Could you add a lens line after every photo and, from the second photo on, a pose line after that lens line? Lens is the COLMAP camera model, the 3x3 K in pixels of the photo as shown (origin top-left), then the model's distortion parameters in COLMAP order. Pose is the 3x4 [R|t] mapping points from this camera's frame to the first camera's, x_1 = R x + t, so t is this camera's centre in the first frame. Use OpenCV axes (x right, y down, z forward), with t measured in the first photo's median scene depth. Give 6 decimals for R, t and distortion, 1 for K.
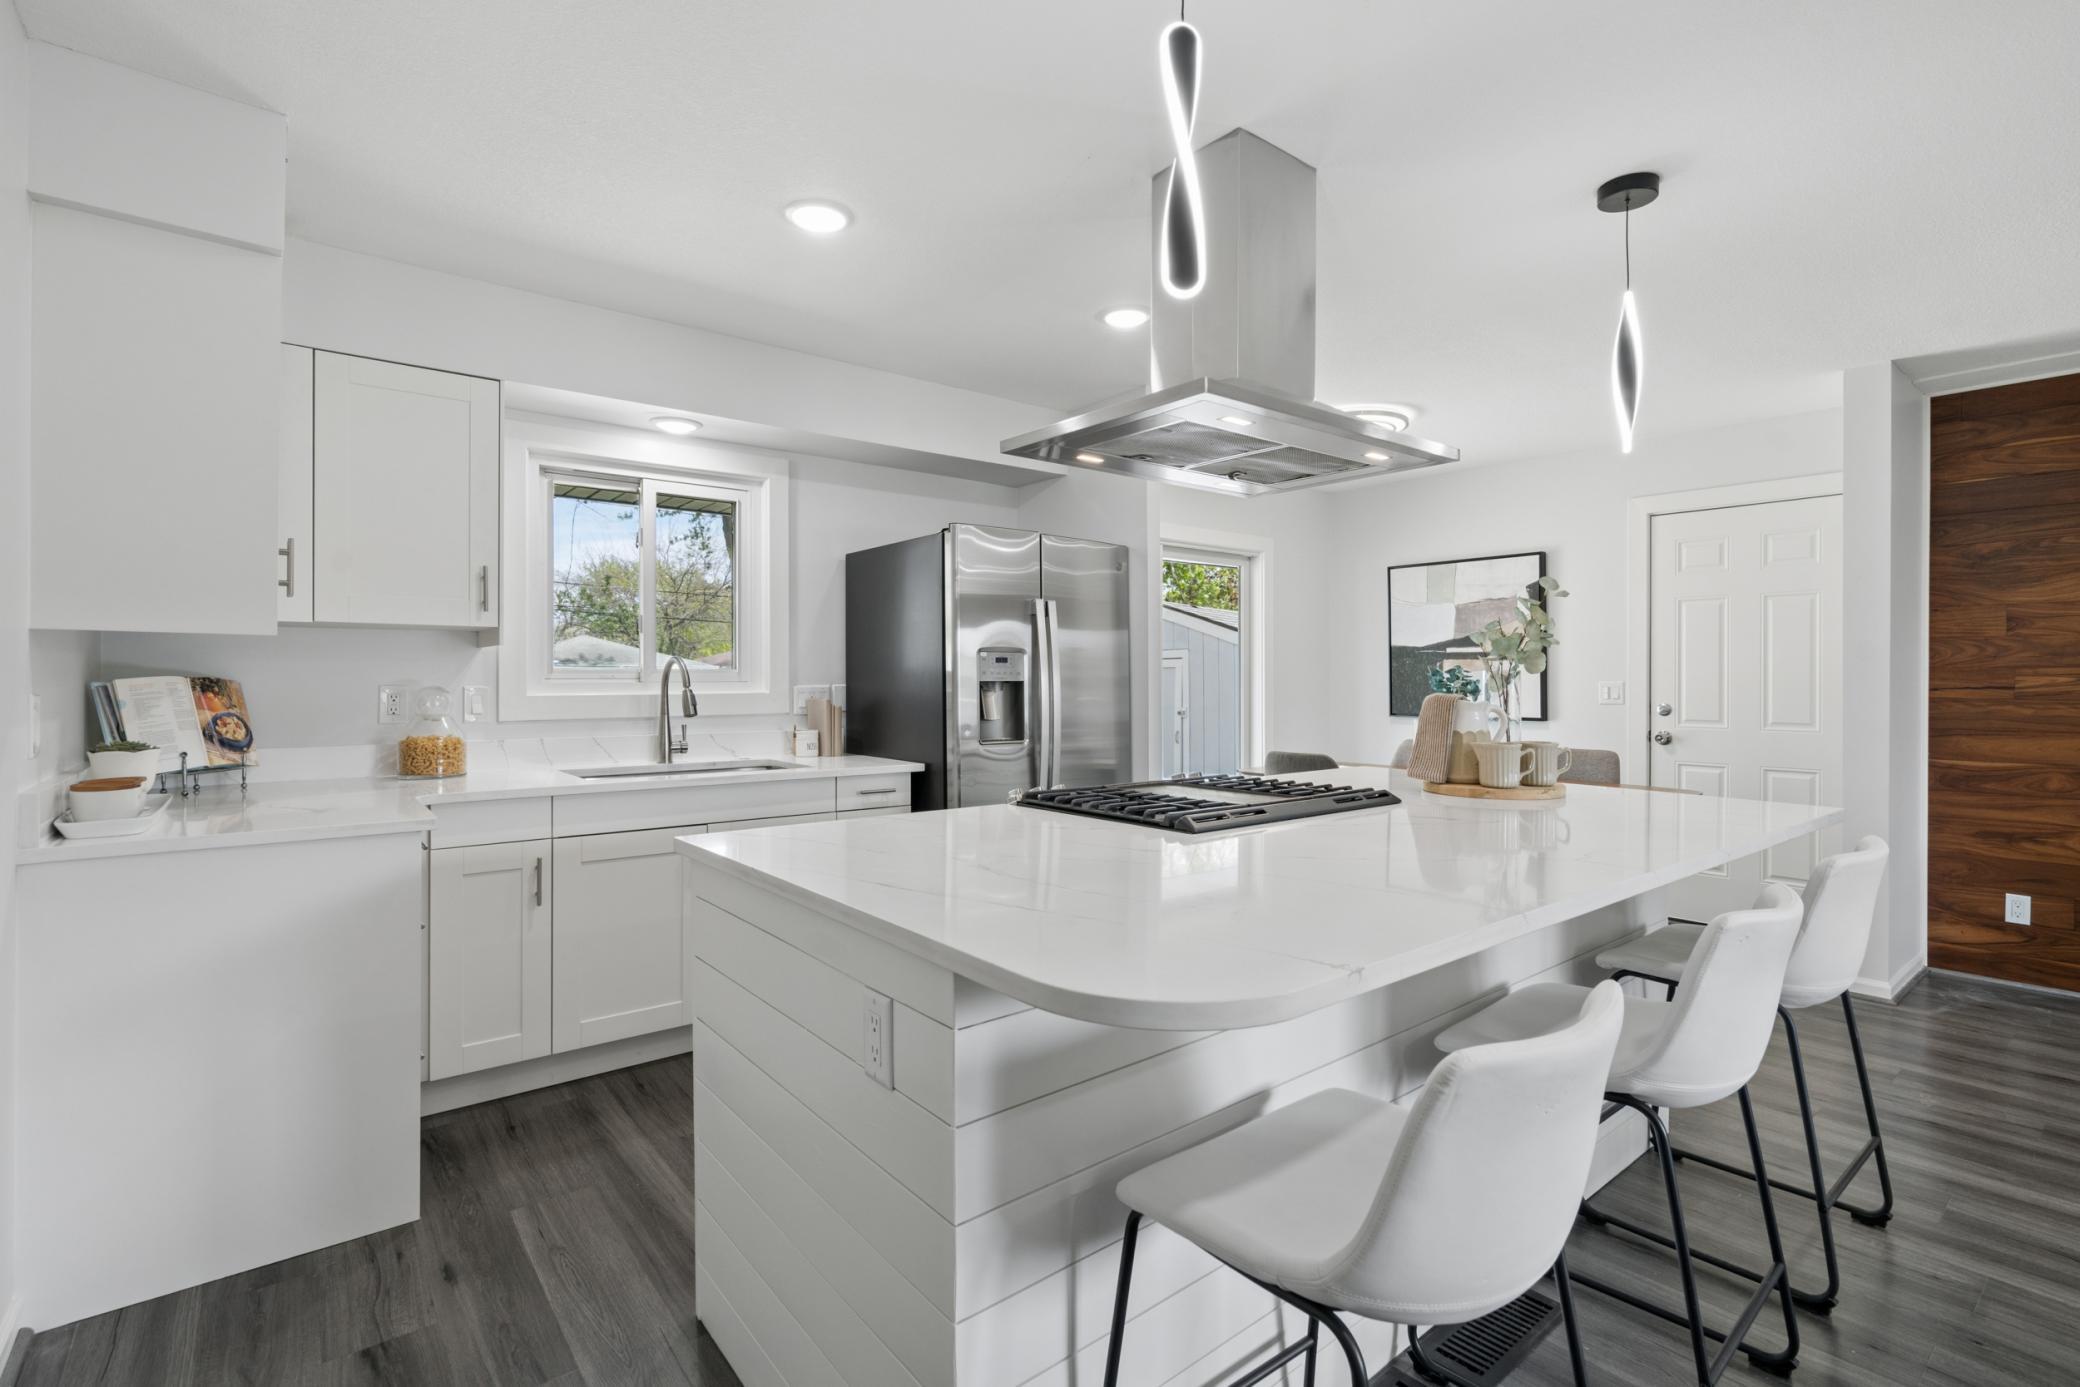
lens RADIAL K [[935.0, 0, 1051.4], [0, 935.0, 685.8], [0, 0, 1]] dist [0.001769, 0.000646]
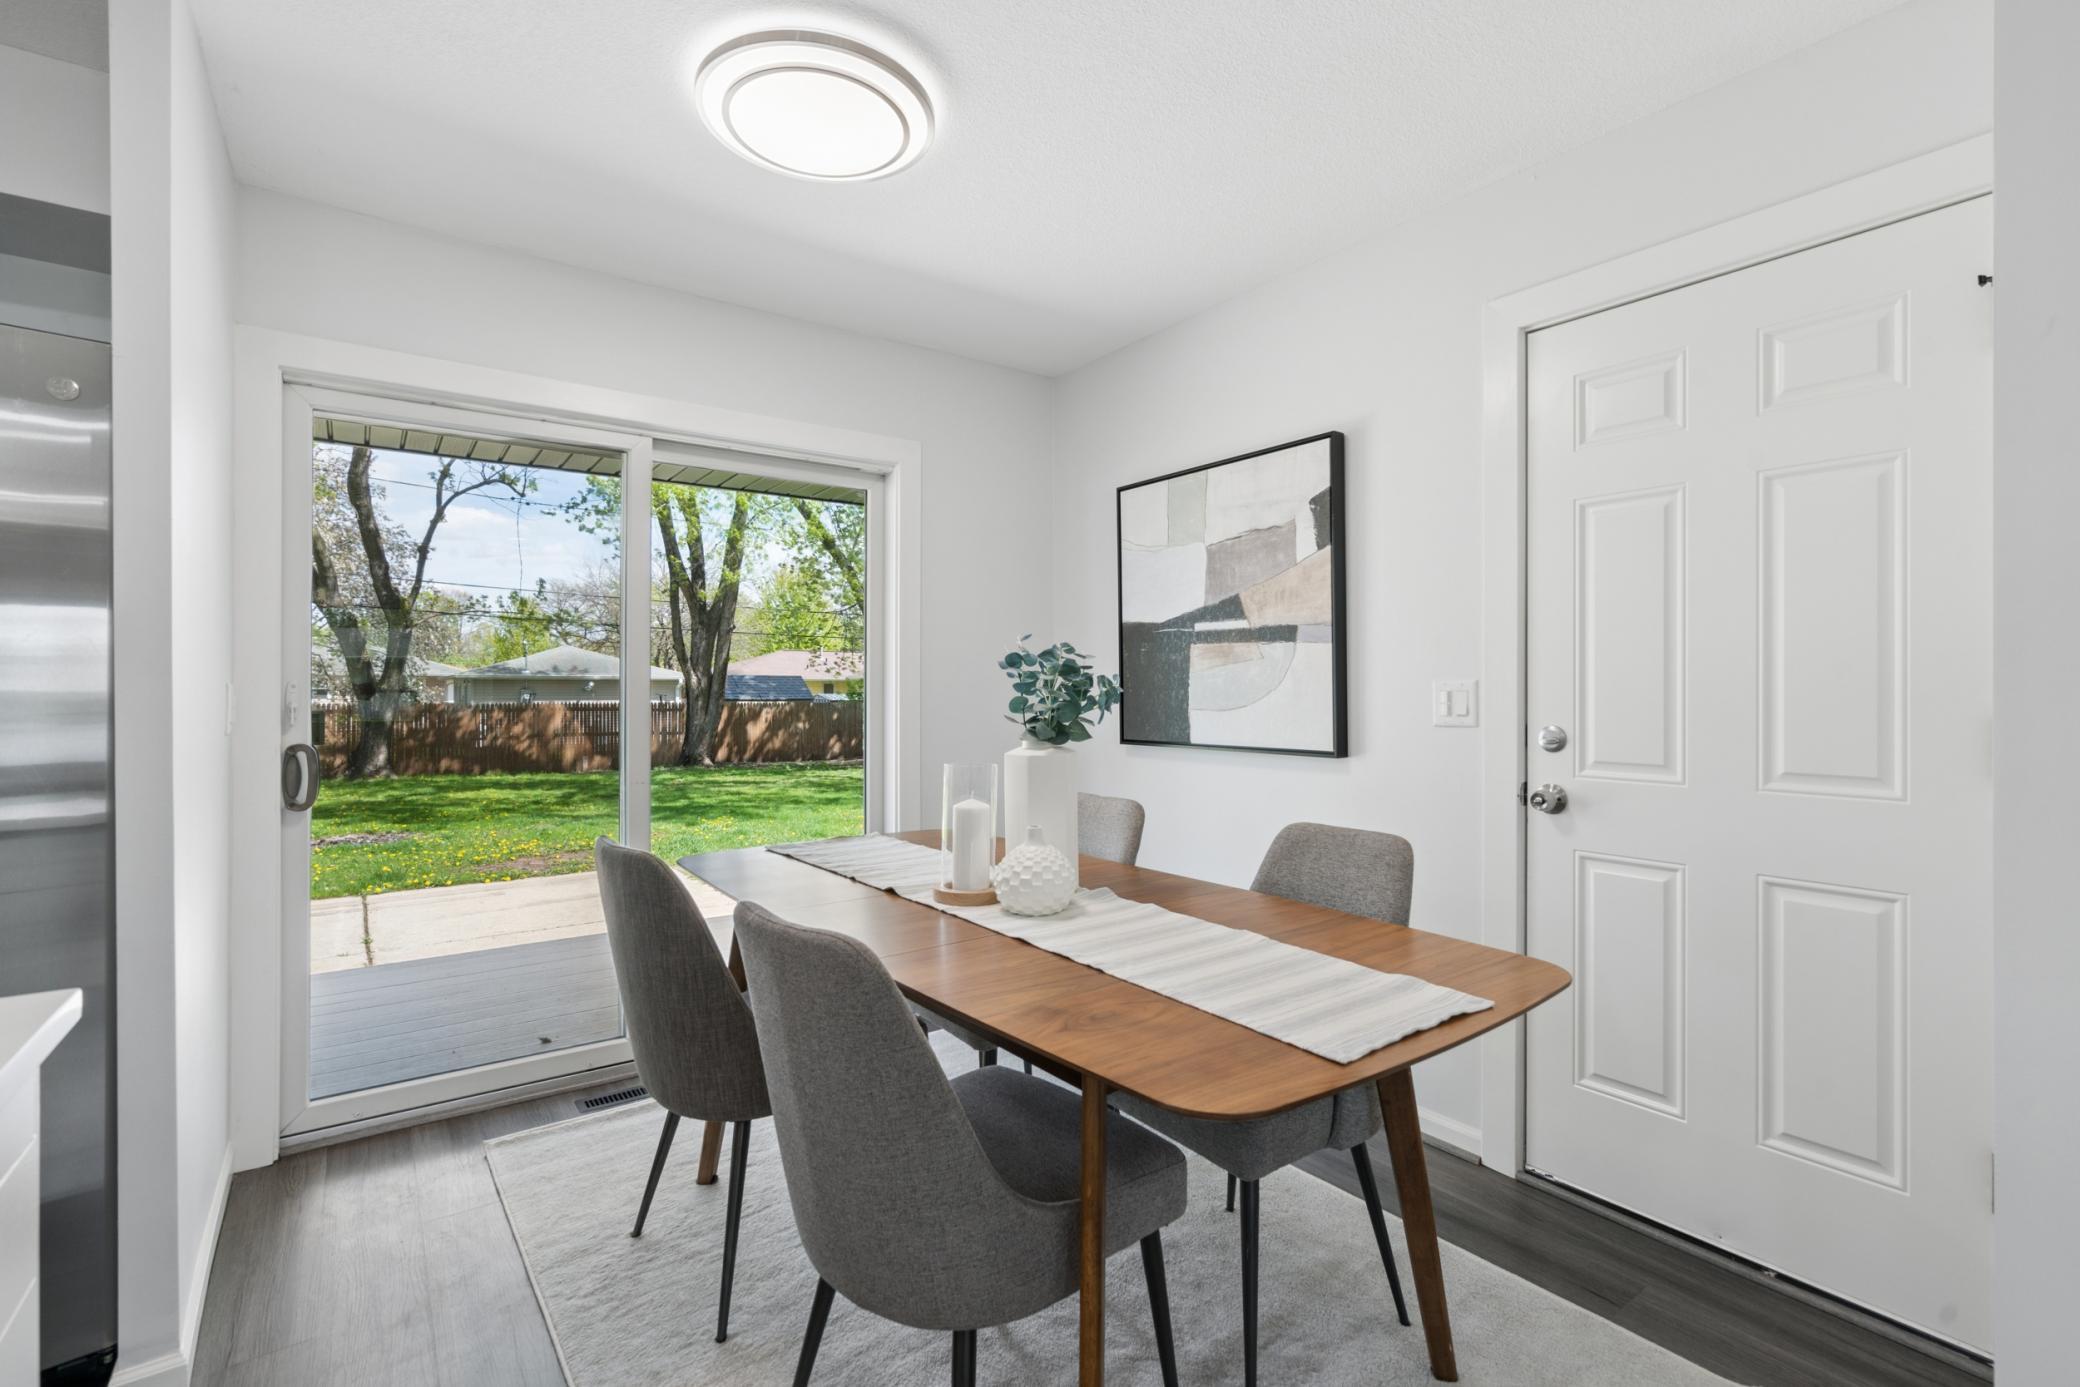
lens RADIAL K [[935.0, 0, 1028.2], [0, 935.0, 692.6], [0, 0, 1]] dist [0.001769, 0.000646]
pose [[0.999064, 0.003678, -0.043111, 0.359029], [-0.004005, 0.999964, -0.007489, 0.005861], [0.043082, 0.007654, 0.999042, 0.451743]]
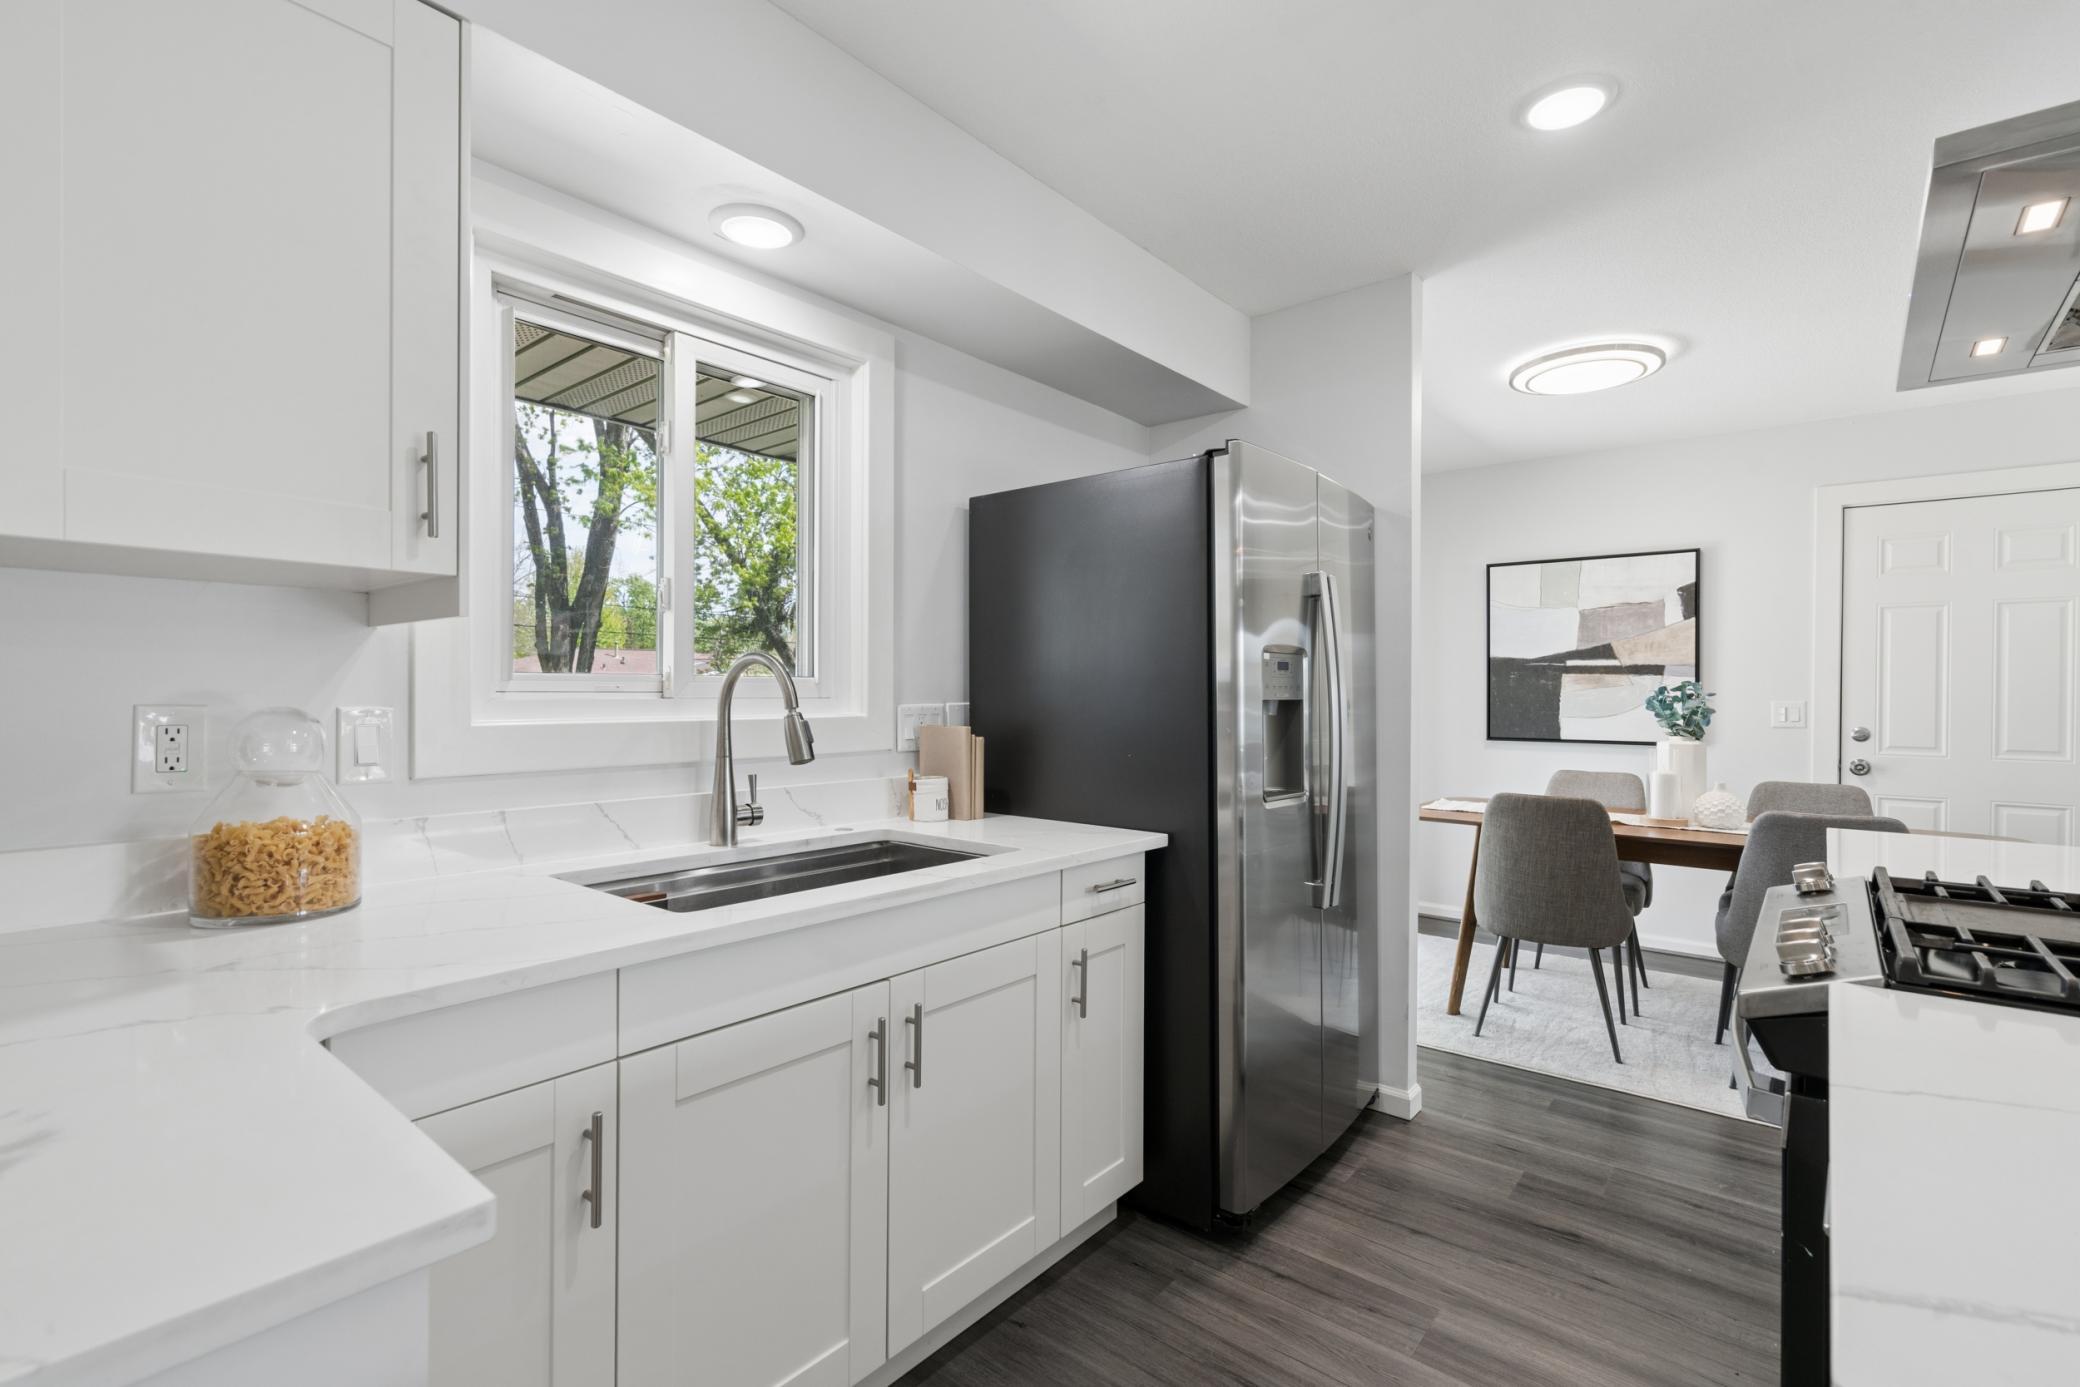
lens RADIAL K [[935.0, 0, 1057.4], [0, 935.0, 699.8], [0, 0, 1]] dist [0.001769, 0.000646]
pose [[0.979943, 0.004352, 0.199232, -0.209084], [-0.004506, 0.999990, 0.000322, -0.002733], [-0.199228, -0.001213, 0.979952, 0.265271]]
